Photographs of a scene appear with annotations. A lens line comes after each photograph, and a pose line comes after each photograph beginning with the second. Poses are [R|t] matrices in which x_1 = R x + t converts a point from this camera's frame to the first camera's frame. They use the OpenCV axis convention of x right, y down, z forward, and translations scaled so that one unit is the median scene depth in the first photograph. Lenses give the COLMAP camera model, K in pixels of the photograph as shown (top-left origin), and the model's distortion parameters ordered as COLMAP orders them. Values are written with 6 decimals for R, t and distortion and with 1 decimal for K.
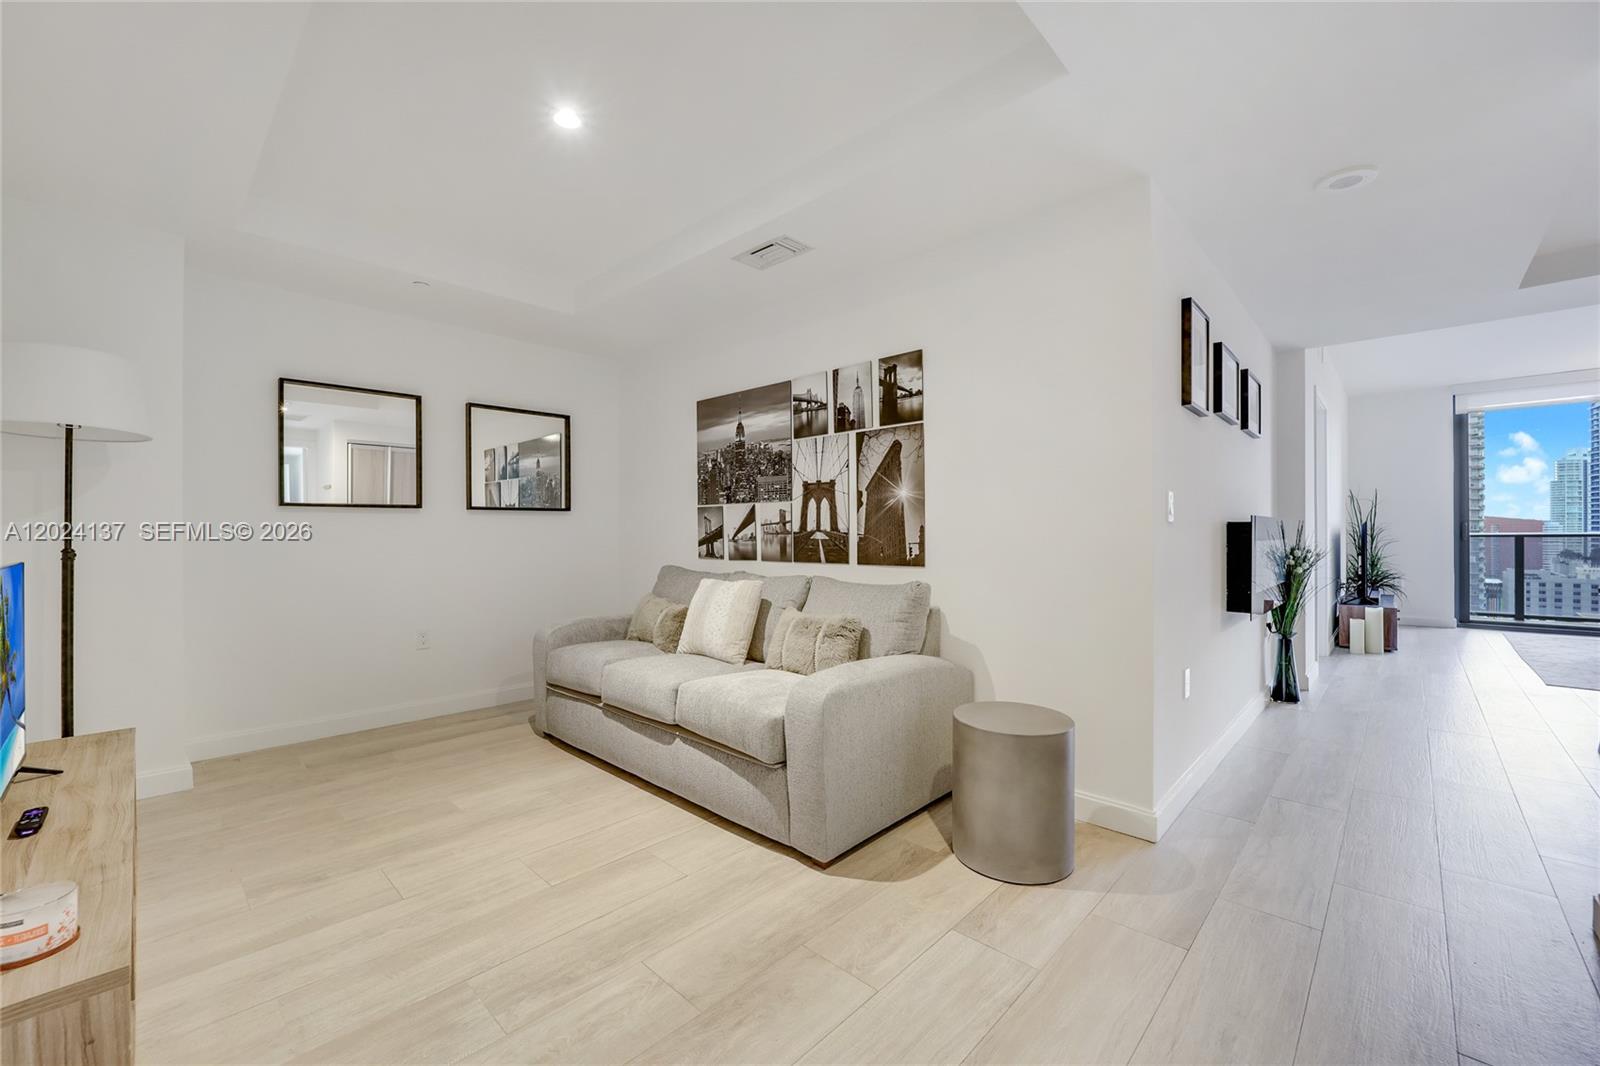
lens RADIAL K [[646.1, 0, 796.7], [0, 646.1, 533.9], [0, 0, 1]] dist [-0.012180, -0.000036]
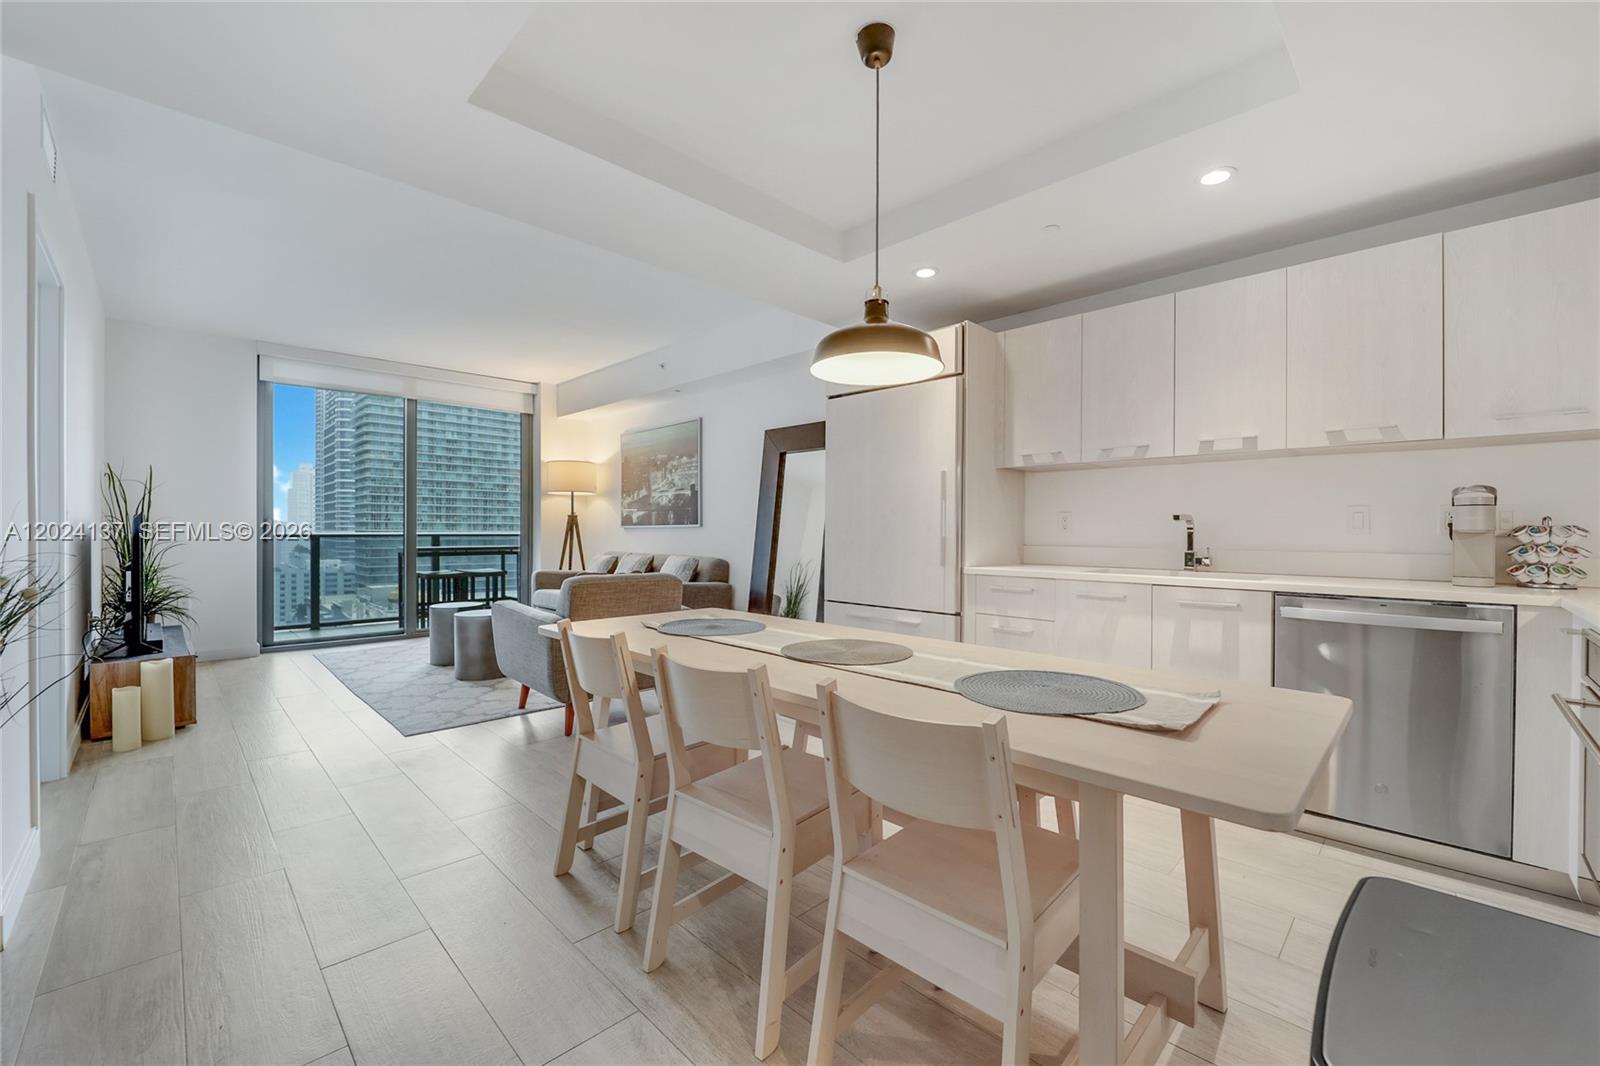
lens RADIAL K [[646.1, 0, 796.7], [0, 646.1, 533.9], [0, 0, 1]] dist [-0.012180, -0.000036]
pose [[0.027077, -0.000985, 0.999633, 0.279607], [-0.001033, 0.999999, 0.001013, -0.001111], [-0.999633, -0.001060, 0.027076, 0.332805]]
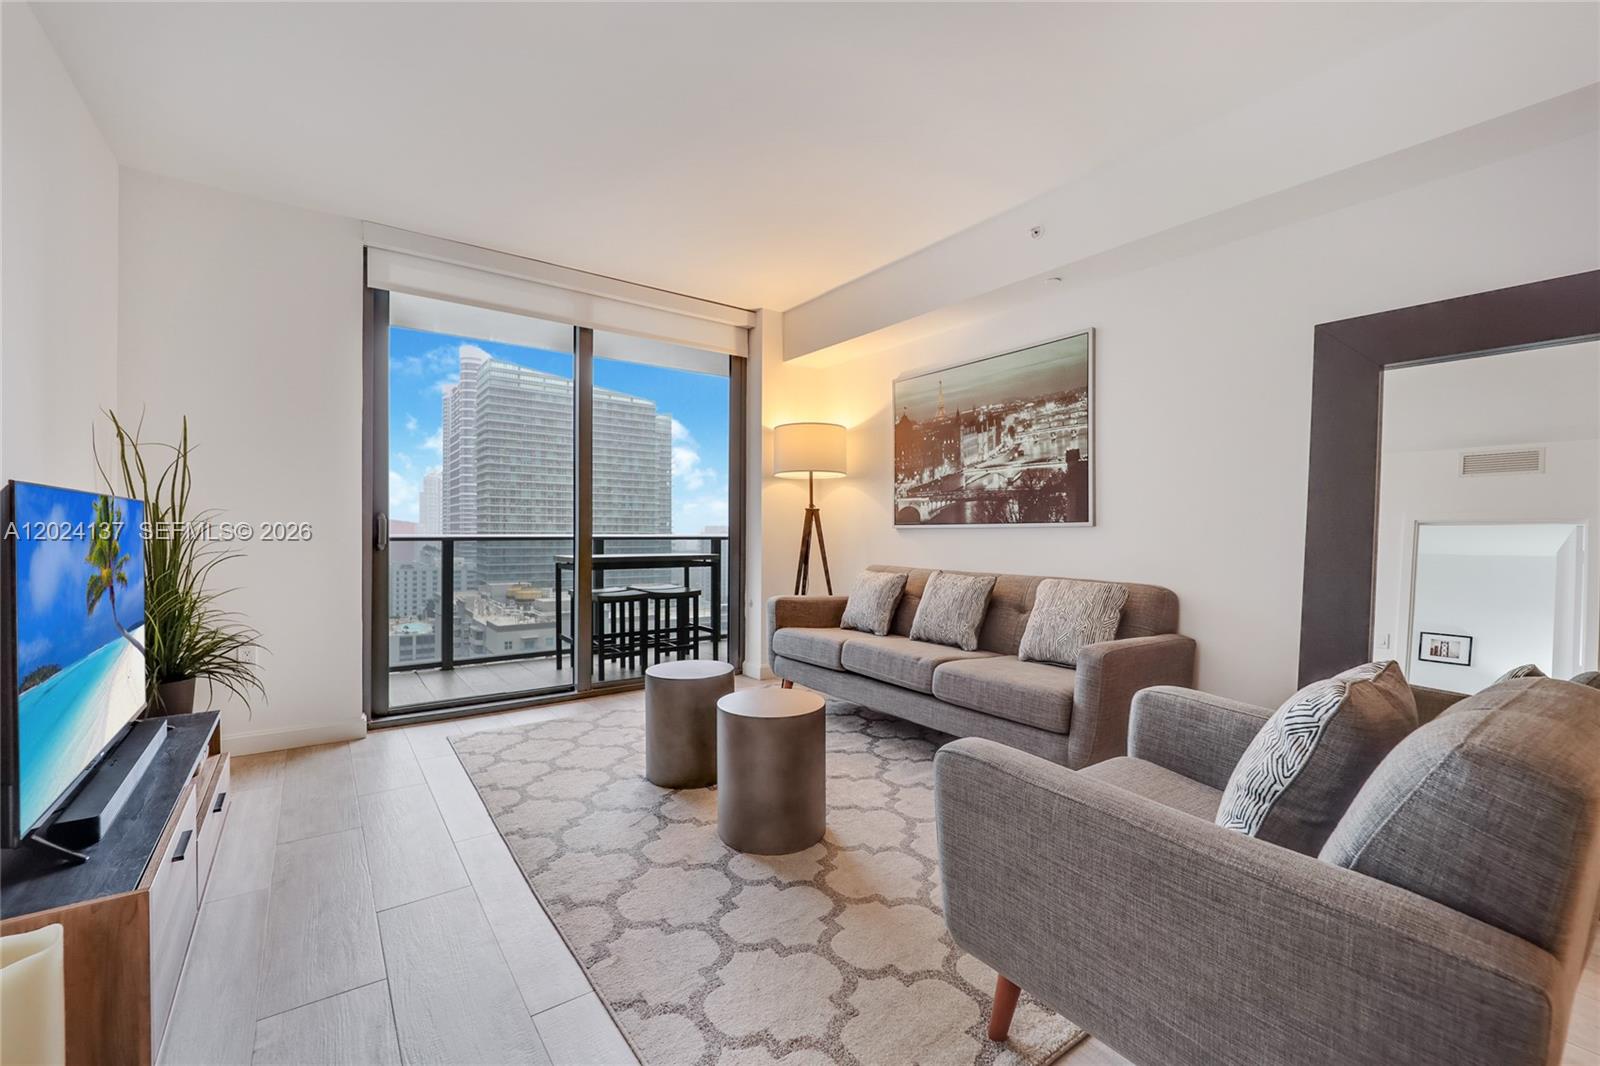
lens RADIAL K [[646.1, 0, 796.7], [0, 646.1, 533.9], [0, 0, 1]] dist [-0.012180, -0.000036]
pose [[0.166853, 0.000985, 0.985981, 0.626847], [-0.003824, 0.999993, -0.000351, -0.003042], [-0.985974, -0.003712, 0.166856, 0.614975]]
